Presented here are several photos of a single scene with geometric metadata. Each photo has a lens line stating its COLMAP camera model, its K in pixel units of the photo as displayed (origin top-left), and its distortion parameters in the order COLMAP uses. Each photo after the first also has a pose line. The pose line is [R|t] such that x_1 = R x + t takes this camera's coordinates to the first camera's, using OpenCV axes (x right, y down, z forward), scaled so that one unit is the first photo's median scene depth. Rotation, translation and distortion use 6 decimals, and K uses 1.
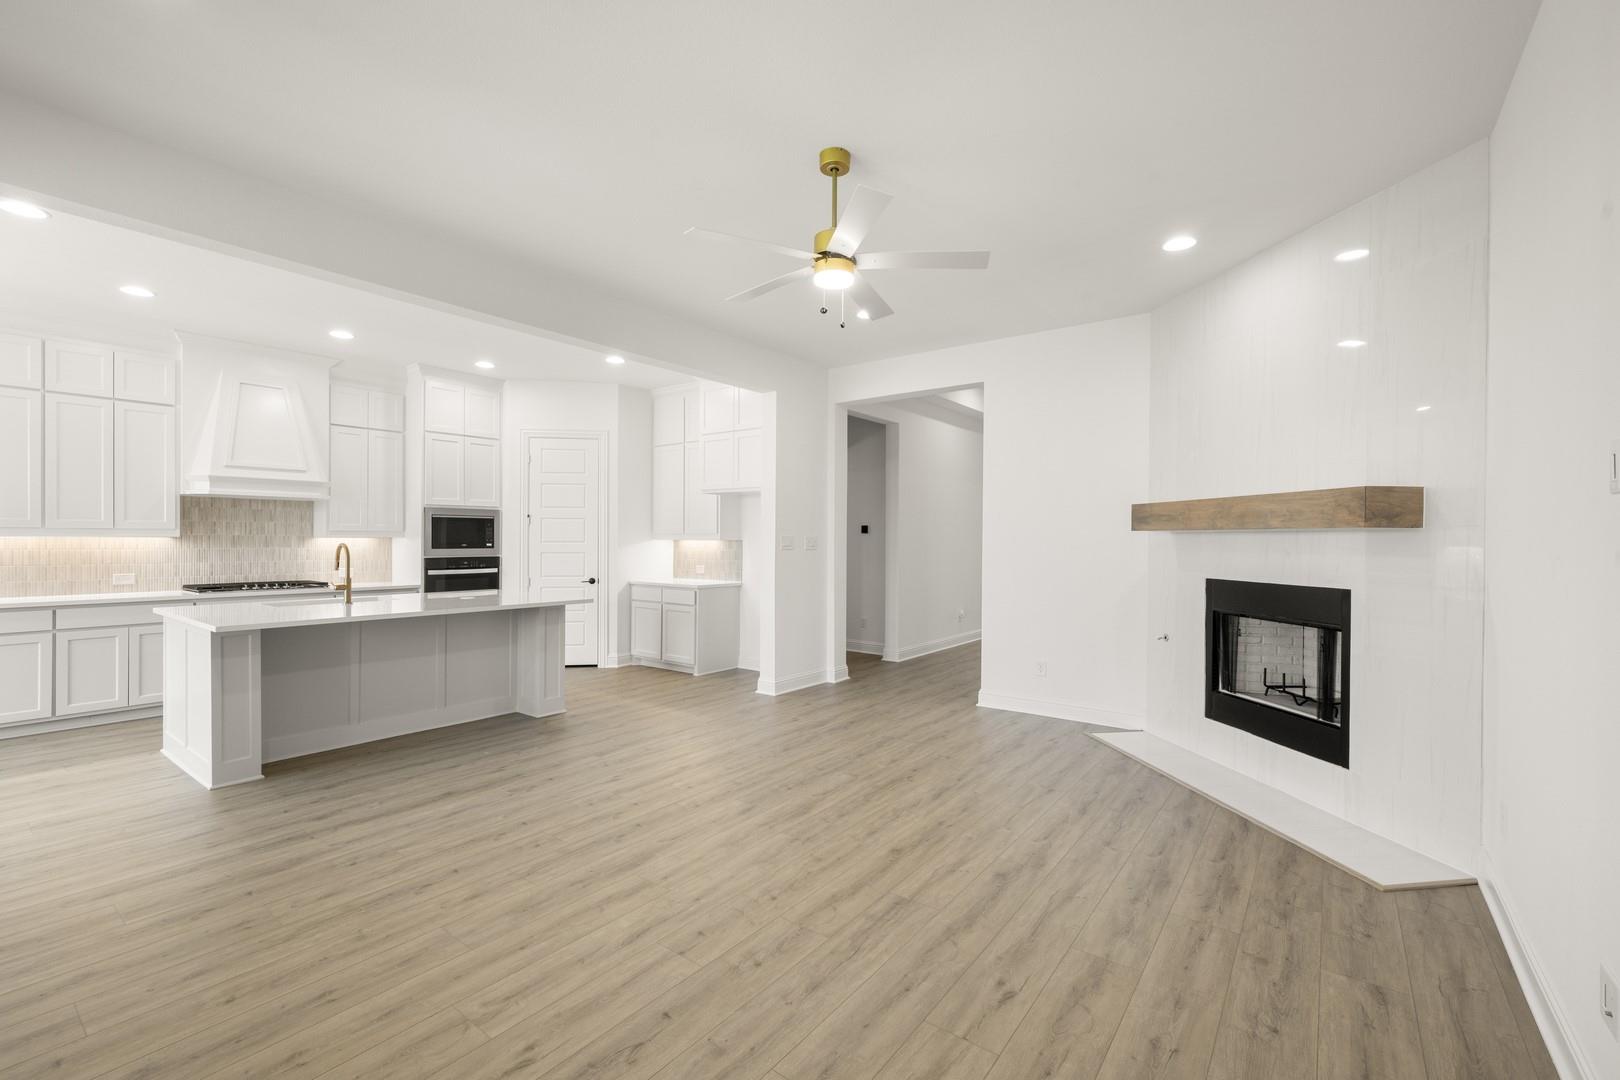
lens RADIAL K [[693.8, 0, 810.0], [0, 693.8, 540.0], [0, 0, 1]] dist [0.002250, 0.000184]
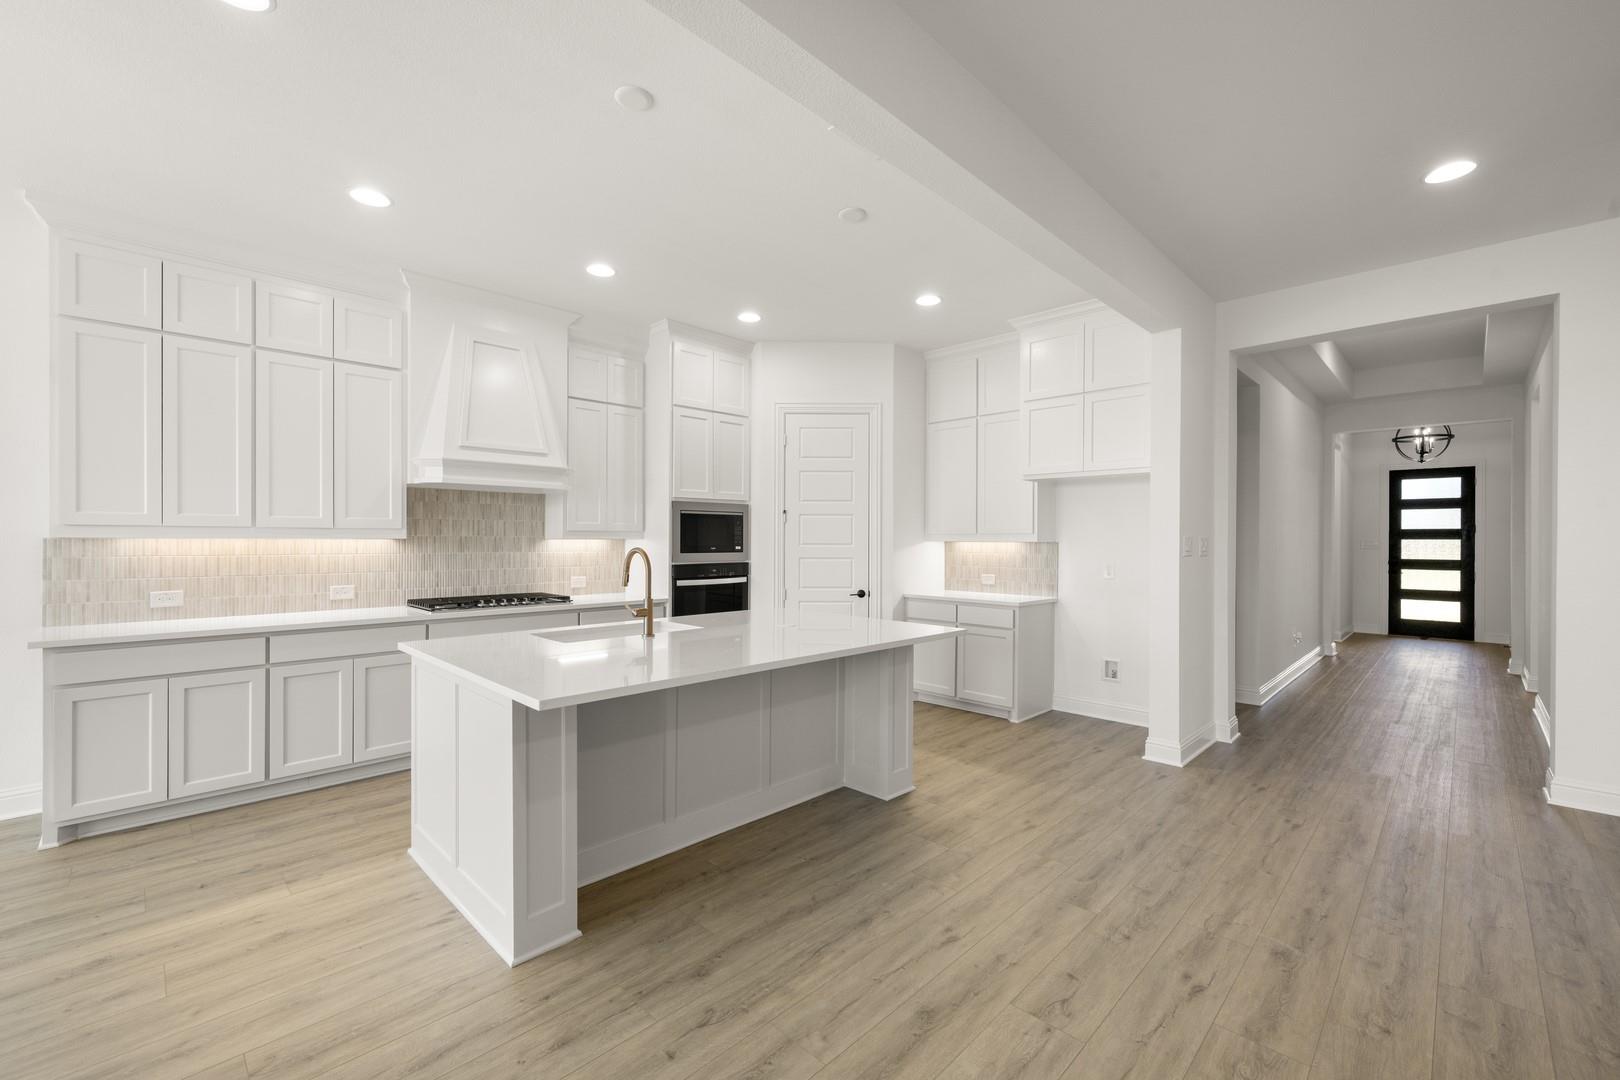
lens RADIAL K [[667.6, 0, 810.0], [0, 667.6, 540.0], [0, 0, 1]] dist [0.001986, 0.000433]
pose [[0.991951, -0.000514, -0.126619, -0.382750], [0.000457, 1.000000, -0.000479, -0.002623], [0.126619, 0.000417, 0.991951, 0.331549]]
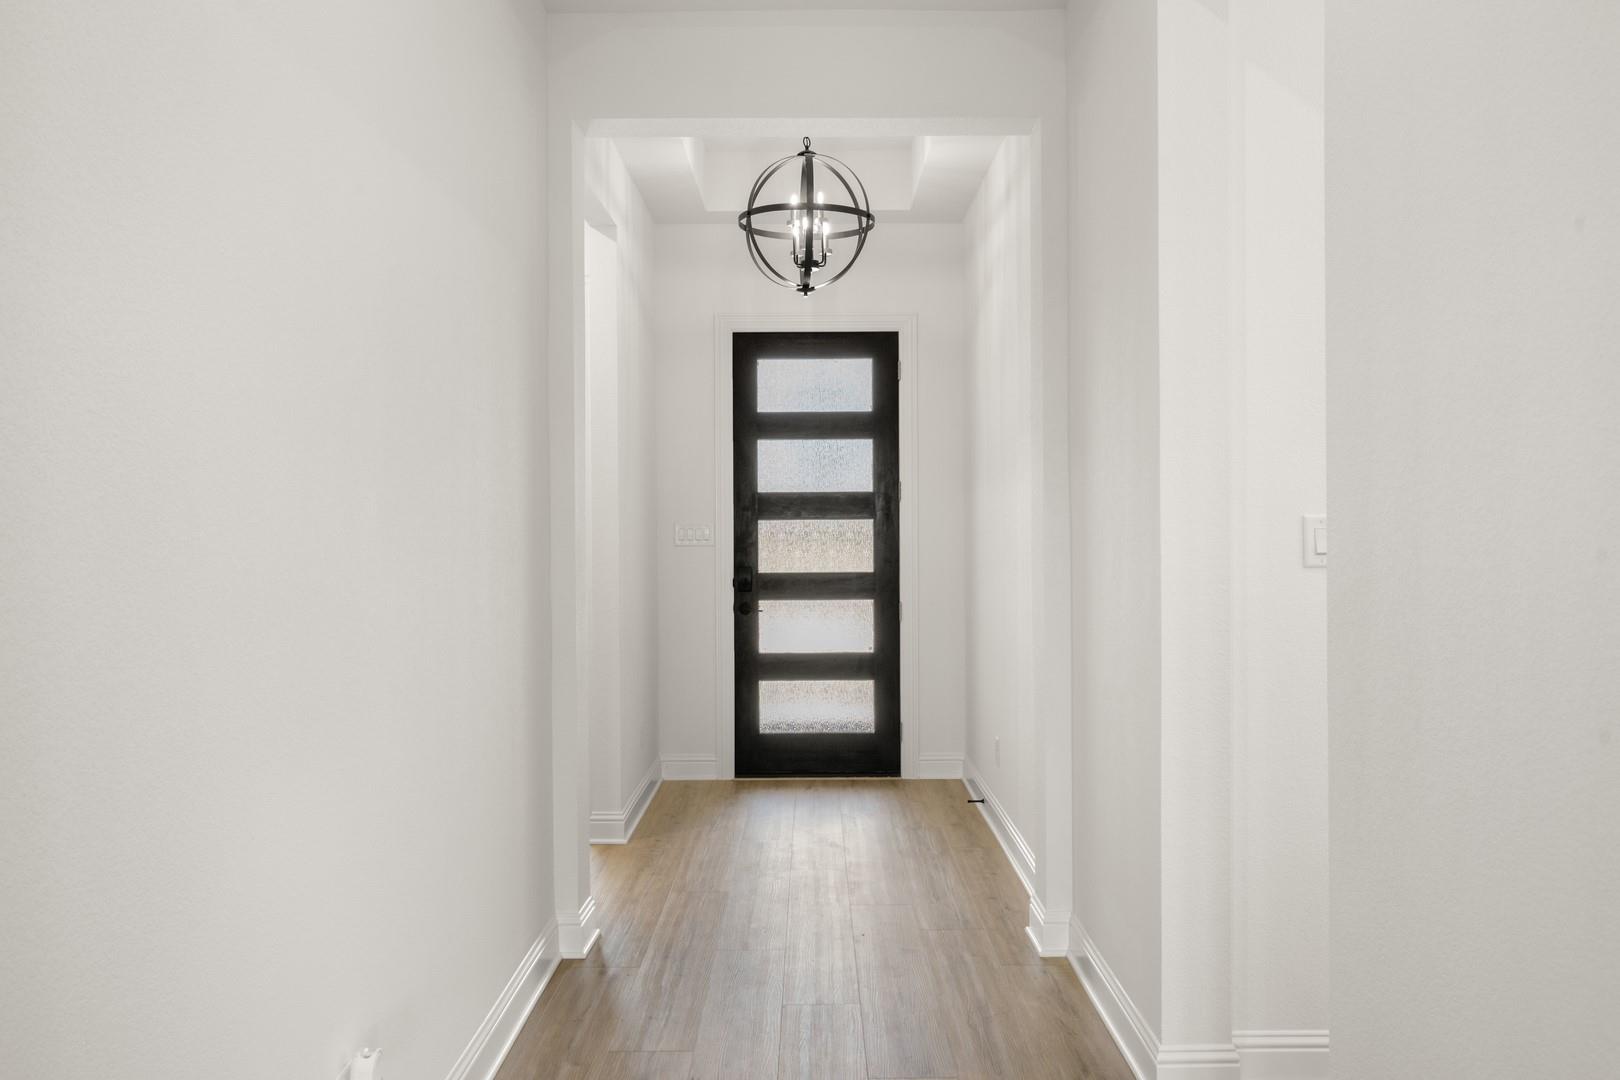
lens RADIAL K [[1279.5, 0, 810.0], [0, 1279.5, 540.0], [0, 0, 1]] dist [0.000106, -0.000044]
pose [[0.795416, -0.013096, 0.605923, 0.231105], [0.009915, 0.999914, 0.008596, 0.005009], [-0.605983, -0.000830, 0.795477, 1.266572]]
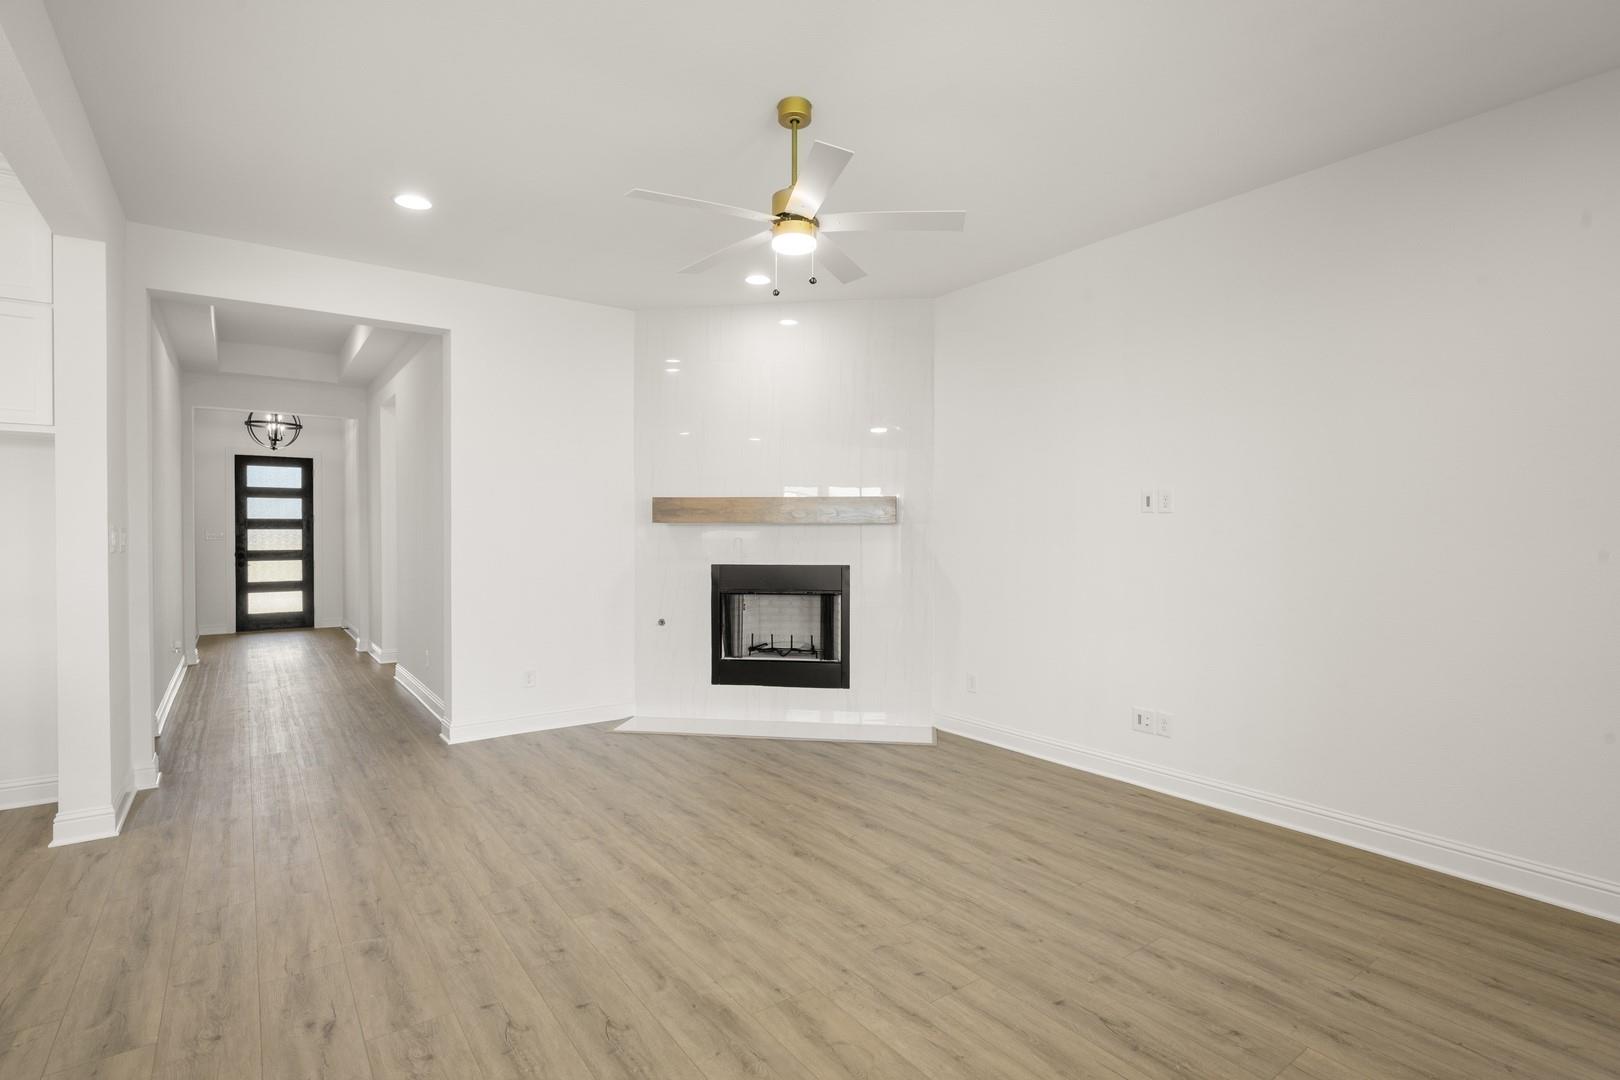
lens RADIAL K [[790.6, 0, 814.4], [0, 790.6, 536.2], [0, 0, 1]] dist [0.002402, -0.000105]
pose [[0.286556, -0.009932, 0.958012, -0.531184], [0.002420, 0.999951, 0.009643, -0.003243], [-0.958060, -0.000445, 0.286566, 0.381563]]
